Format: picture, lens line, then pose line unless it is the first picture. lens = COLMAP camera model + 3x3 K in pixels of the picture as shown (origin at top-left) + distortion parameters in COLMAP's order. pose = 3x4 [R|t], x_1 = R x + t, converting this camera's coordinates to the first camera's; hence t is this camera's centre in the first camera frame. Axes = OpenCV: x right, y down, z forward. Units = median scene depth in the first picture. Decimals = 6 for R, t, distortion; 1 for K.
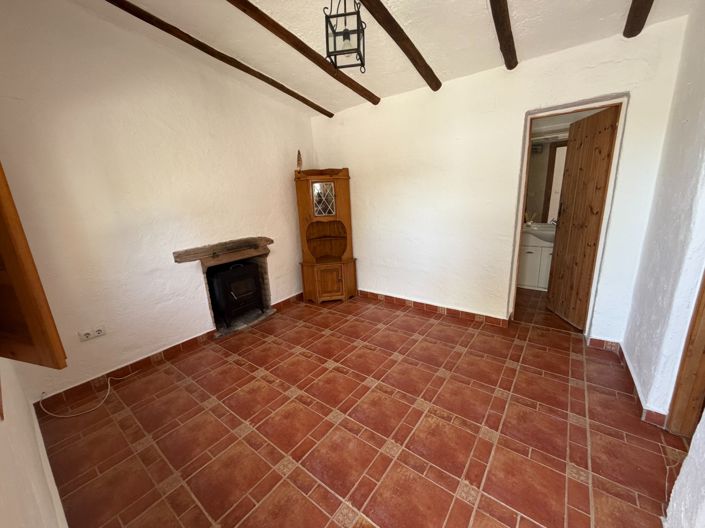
lens RADIAL K [[278.6, 0, 349.6], [0, 278.6, 267.6], [0, 0, 1]] dist [0.001008, 0.000247]
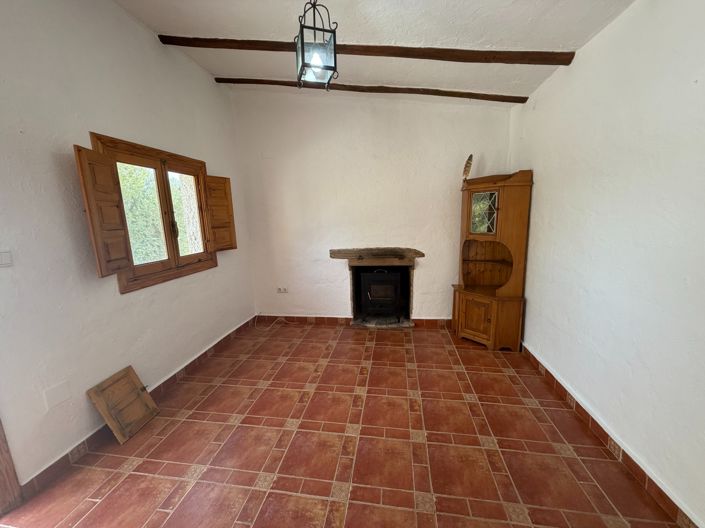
lens RADIAL K [[281.4, 0, 352.5], [0, 281.4, 264.0], [0, 0, 1]] dist [0.001494, -0.000049]
pose [[0.480868, 0.182220, -0.857649, 0.509788], [-0.216286, 0.972590, 0.085373, -0.107481], [0.849698, 0.144444, 0.507099, 0.348486]]
